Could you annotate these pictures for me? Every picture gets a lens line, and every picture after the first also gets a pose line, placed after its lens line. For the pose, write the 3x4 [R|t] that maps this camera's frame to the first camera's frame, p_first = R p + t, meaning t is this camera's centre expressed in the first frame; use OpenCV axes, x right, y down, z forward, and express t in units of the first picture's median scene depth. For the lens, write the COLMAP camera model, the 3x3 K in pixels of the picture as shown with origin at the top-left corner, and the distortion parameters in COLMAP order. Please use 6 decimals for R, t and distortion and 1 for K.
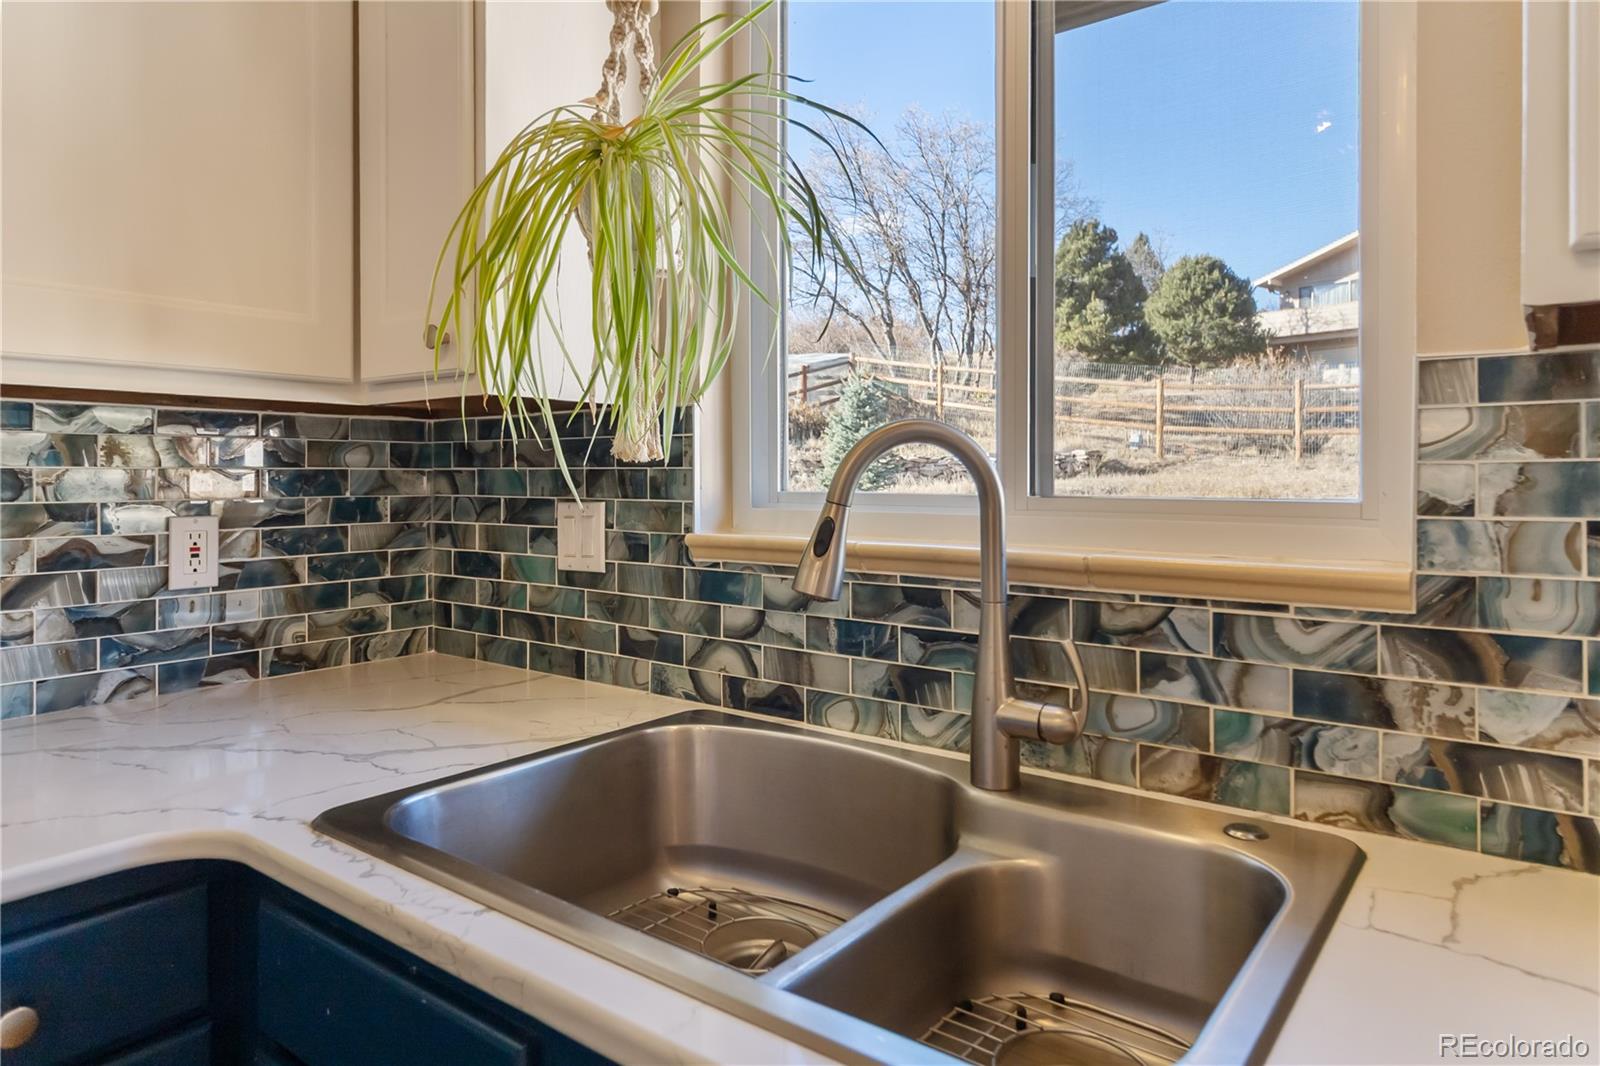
lens RADIAL K [[972.9, 0, 804.3], [0, 972.9, 474.5], [0, 0, 1]] dist [0.004655, -0.000213]
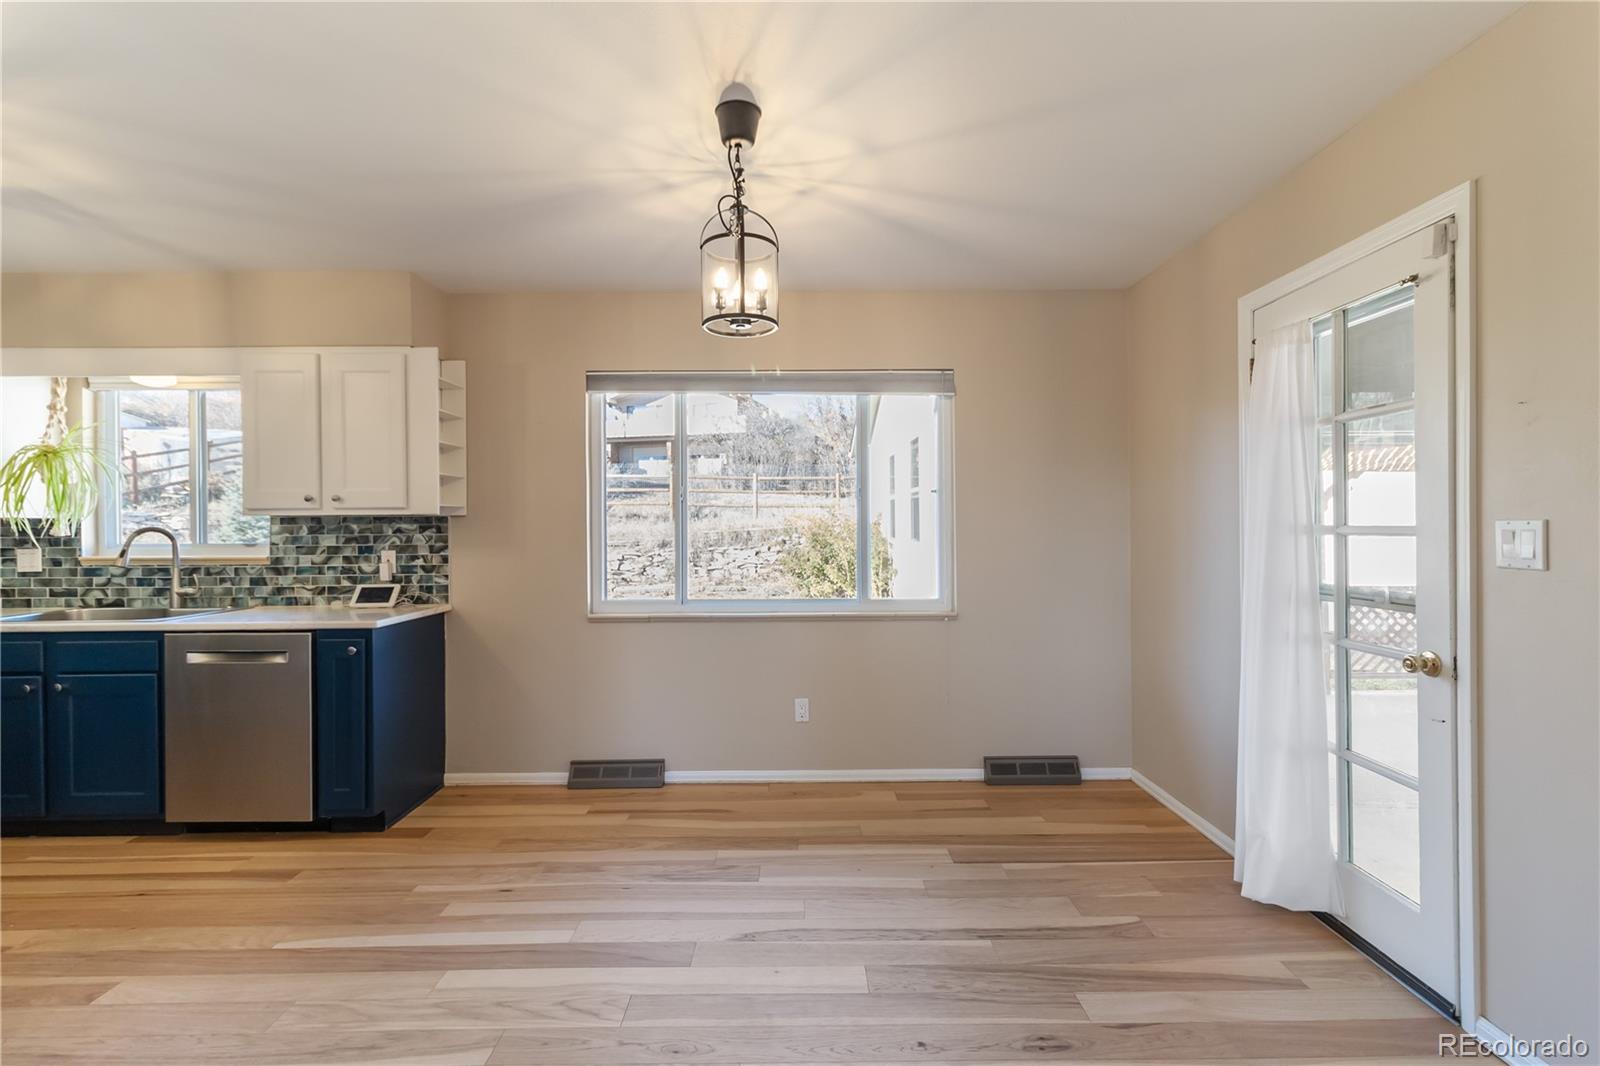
lens RADIAL K [[739.1, 0, 802.1], [0, 739.1, 535.6], [0, 0, 1]] dist [0.002120, 0.000048]
pose [[0.788482, -0.010215, 0.614974, 0.266129], [0.004704, 0.999933, 0.010579, -0.026712], [-0.615040, -0.005449, 0.788477, -2.465722]]
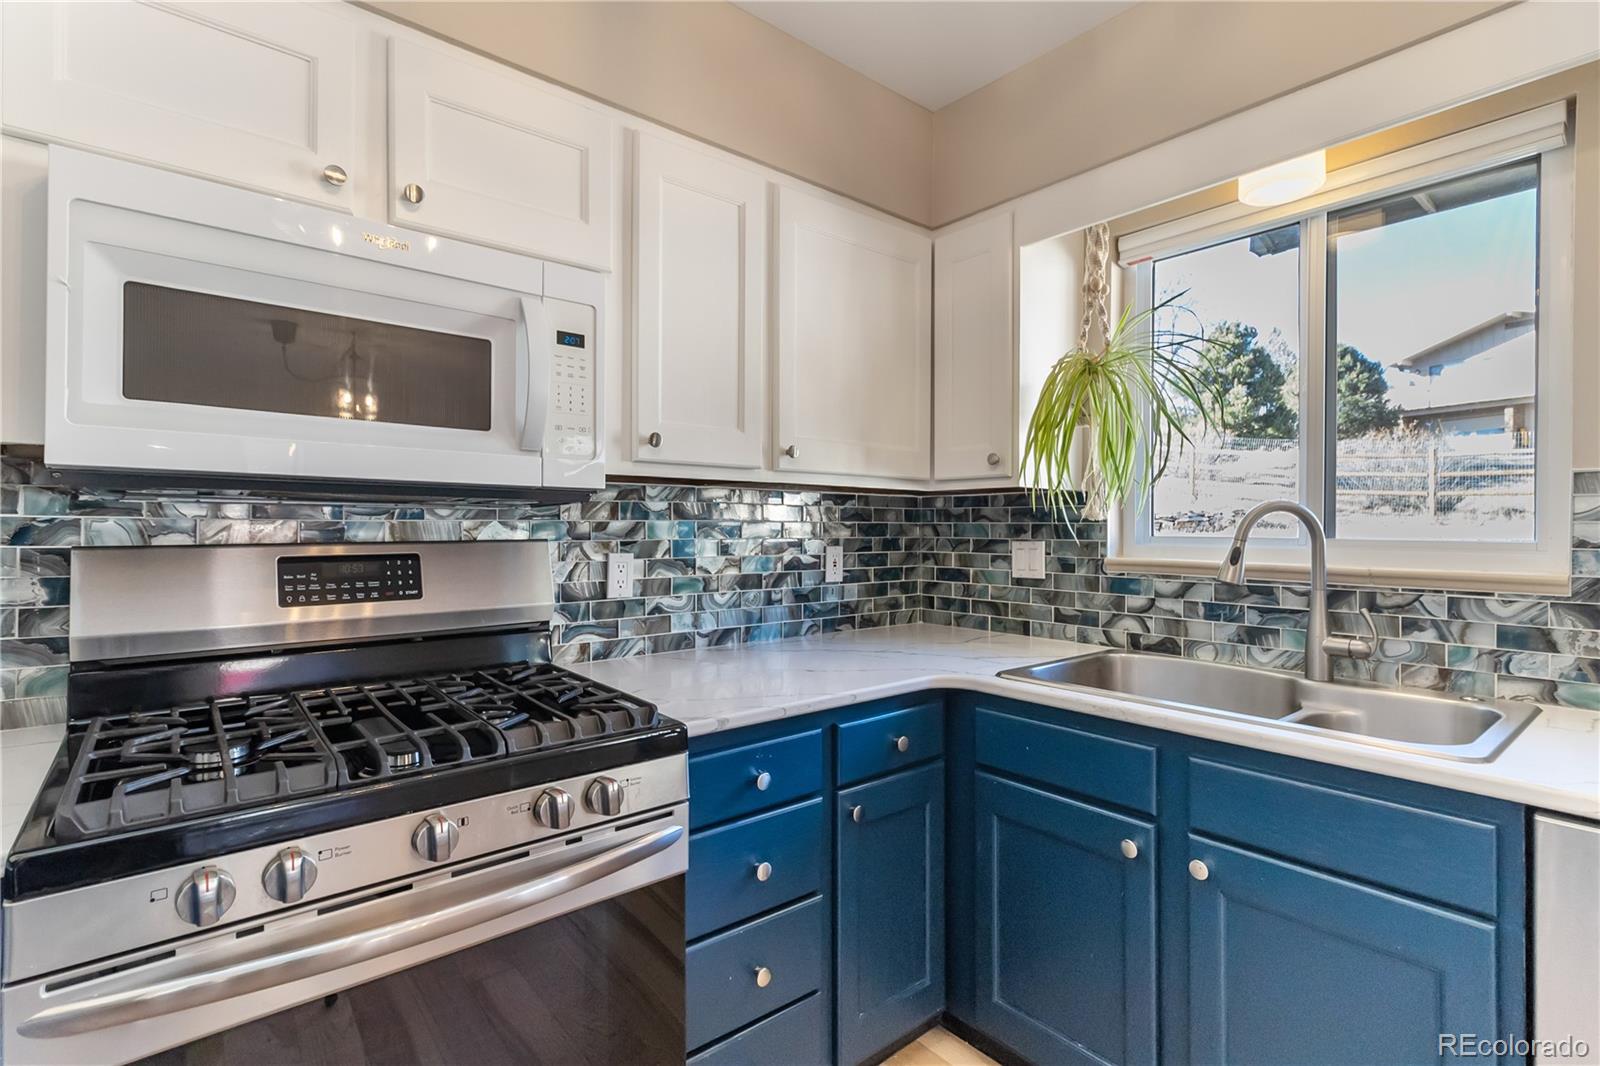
lens RADIAL K [[748.0, 0, 806.4], [0, 748.0, 526.5], [0, 0, 1]] dist [0.004928, 0.000260]
pose [[0.975945, 0.004978, -0.217960, -0.364102], [-0.005182, 0.999987, -0.000363, 0.003376], [0.217955, 0.001484, 0.975958, -0.544188]]
